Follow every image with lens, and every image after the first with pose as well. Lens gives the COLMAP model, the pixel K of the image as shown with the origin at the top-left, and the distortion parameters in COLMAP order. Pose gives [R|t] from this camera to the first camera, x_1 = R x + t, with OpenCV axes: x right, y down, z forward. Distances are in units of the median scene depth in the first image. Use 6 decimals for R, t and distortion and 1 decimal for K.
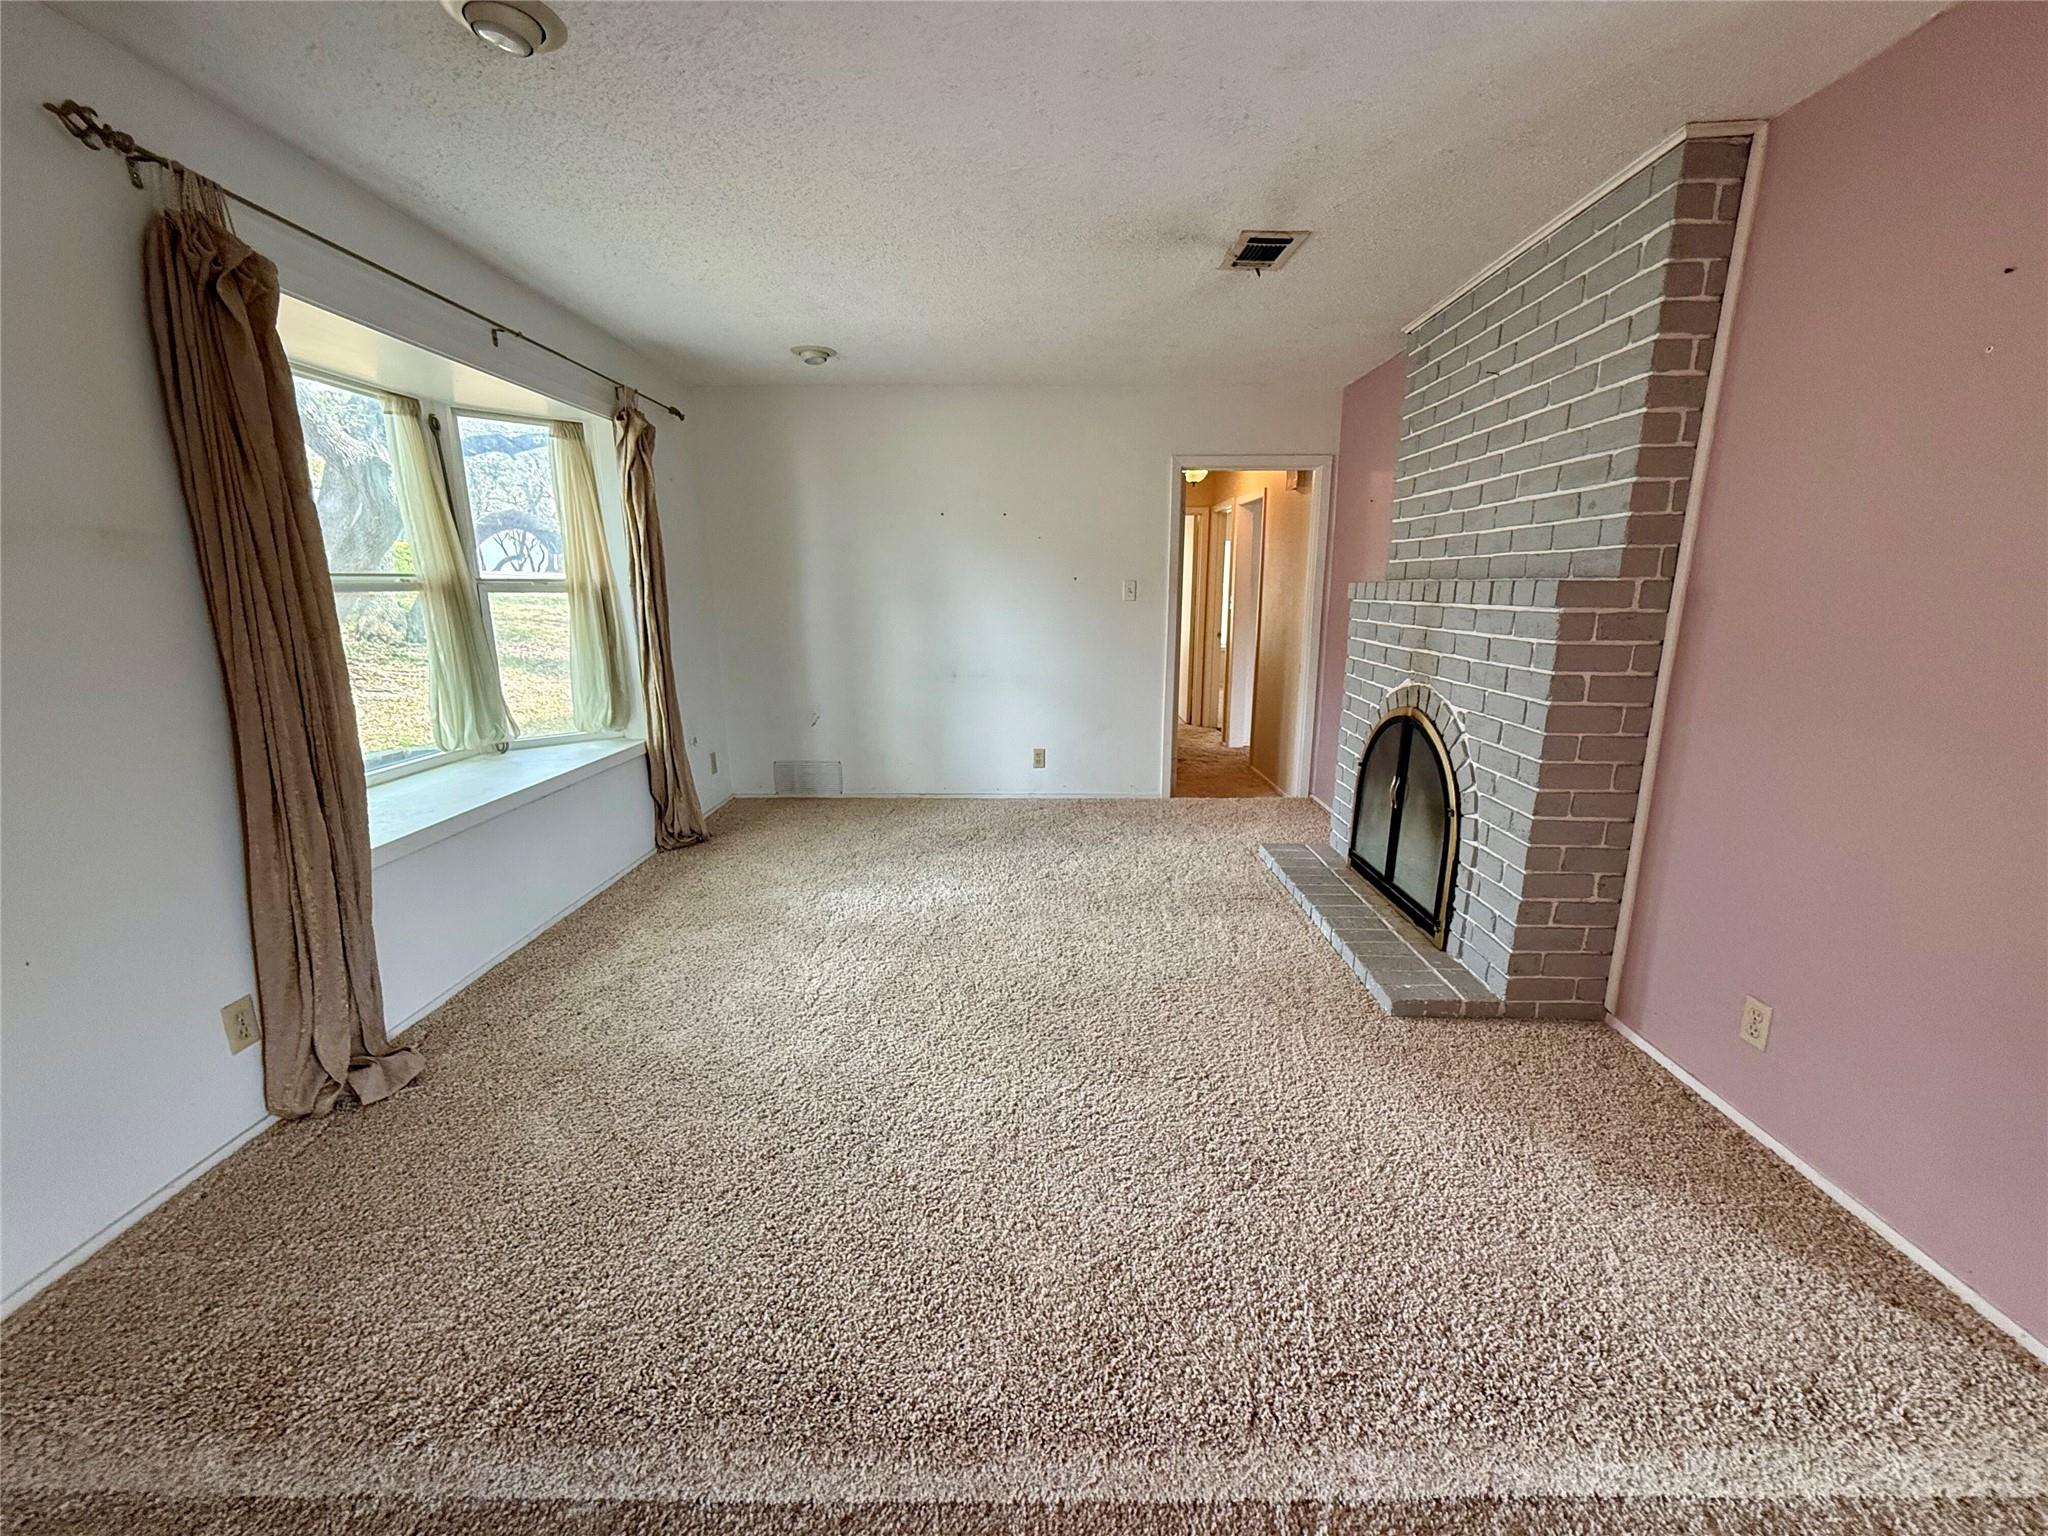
lens RADIAL K [[812.5, 0, 1026.7], [0, 812.5, 765.2], [0, 0, 1]] dist [-0.004258, 0.000354]
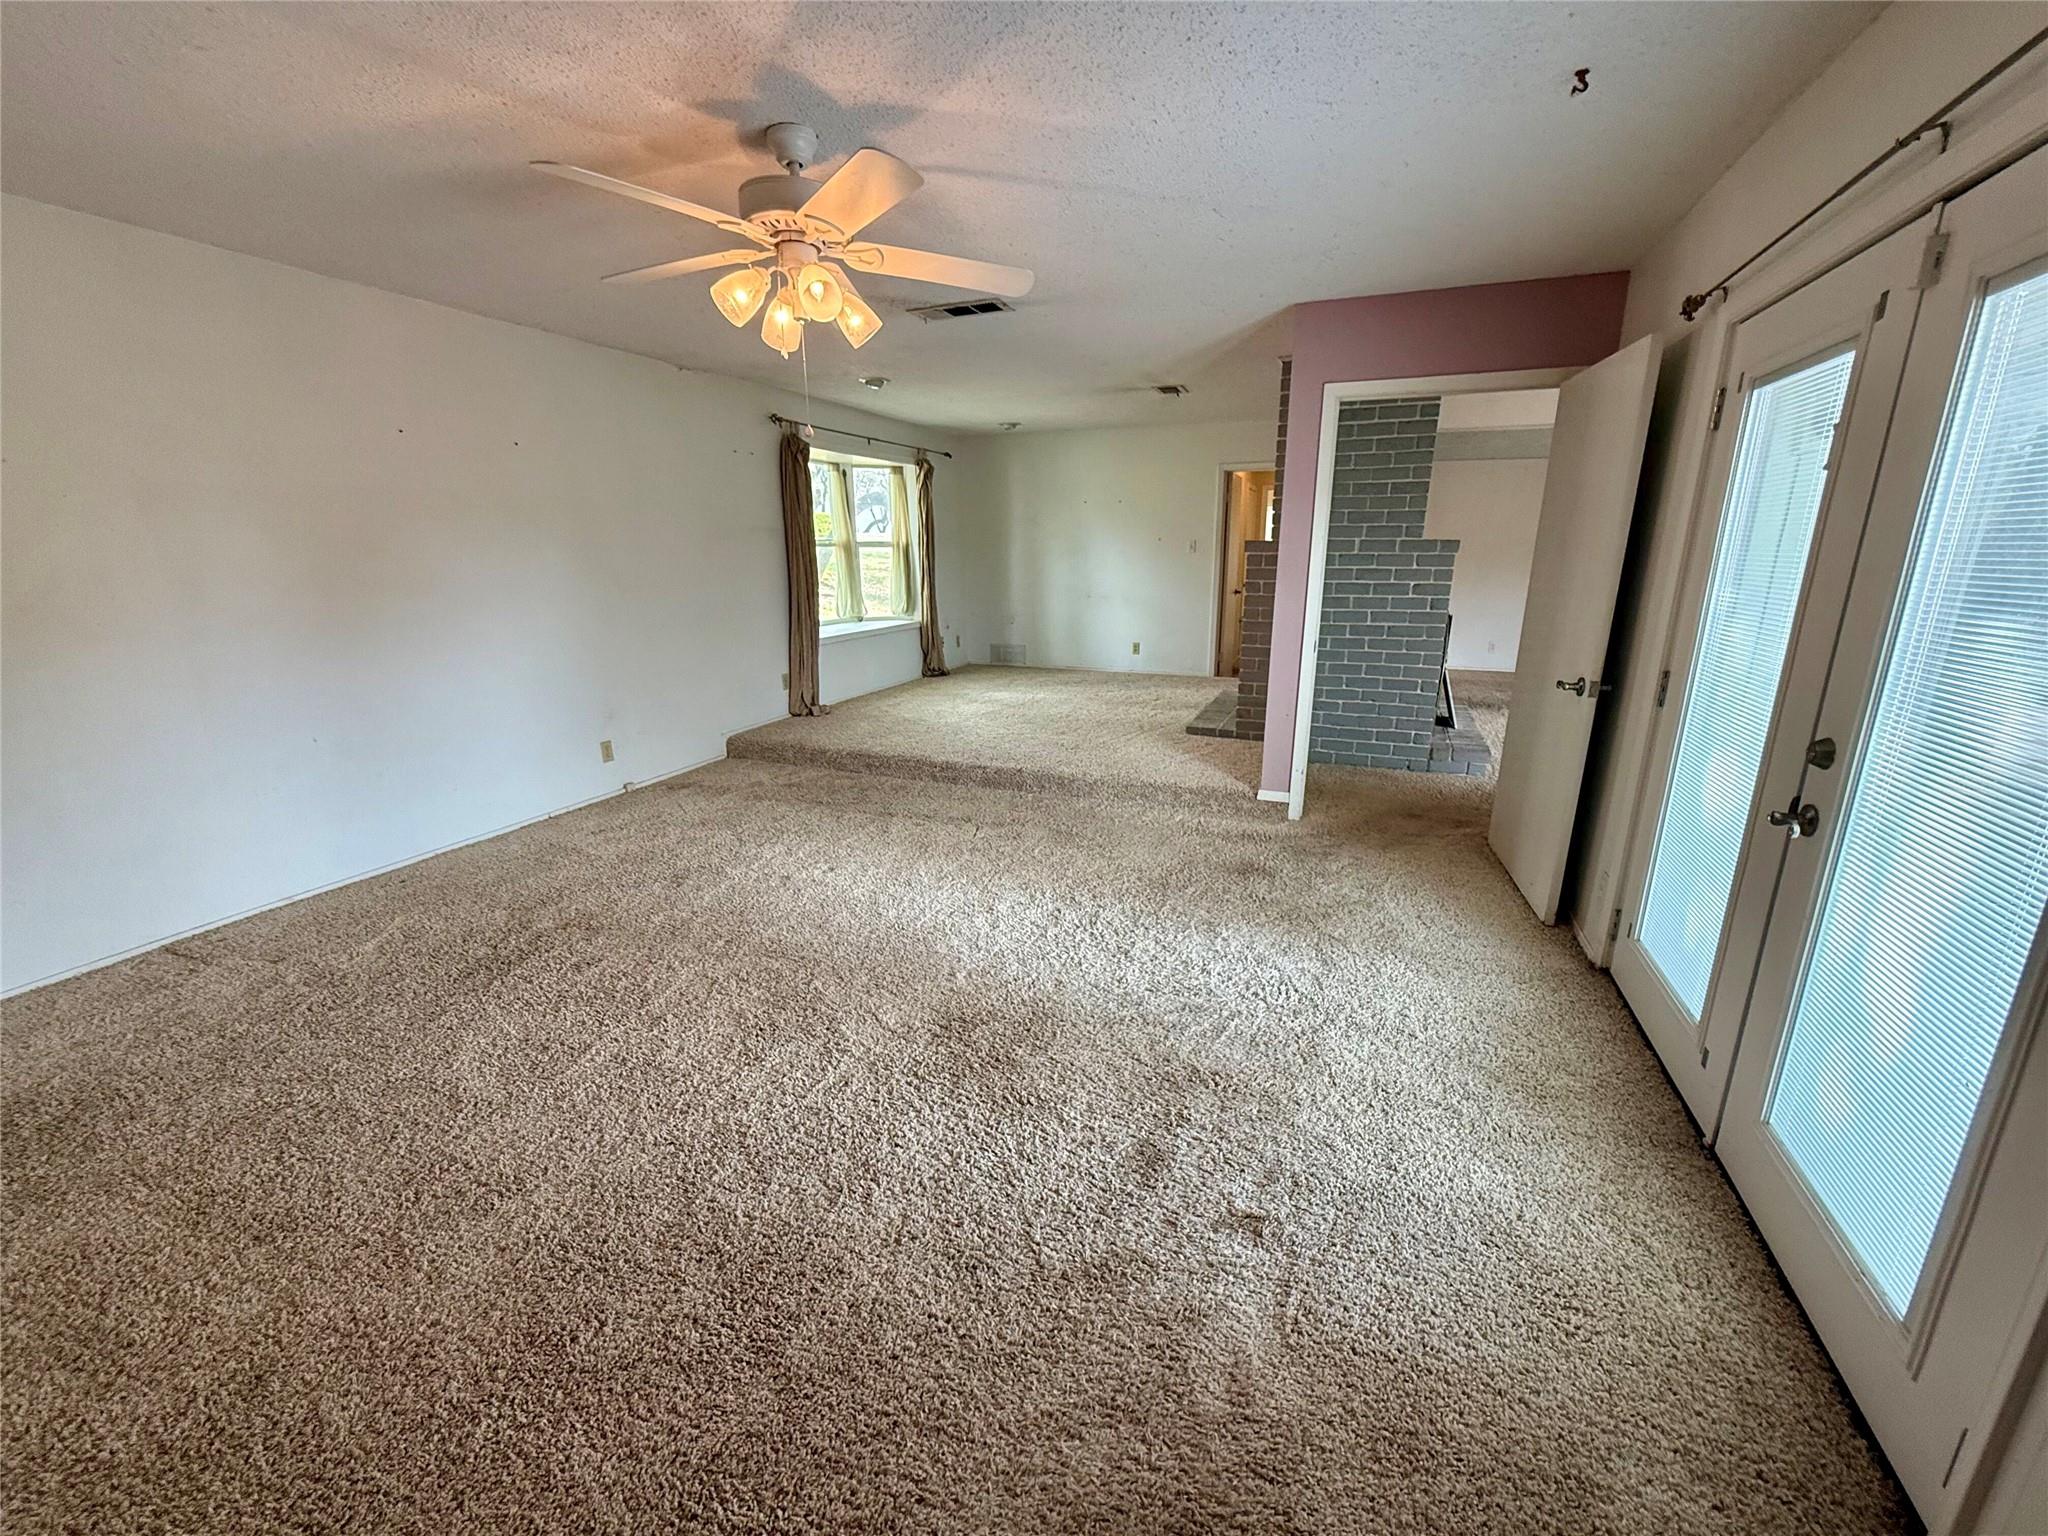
lens RADIAL K [[812.5, 0, 1016.5], [0, 812.5, 768.7], [0, 0, 1]] dist [-0.004258, 0.000354]
pose [[0.924435, 0.098272, -0.368460, 0.596635], [-0.079106, 0.994625, 0.066807, 0.201382], [0.373045, -0.032611, 0.927240, -0.898383]]
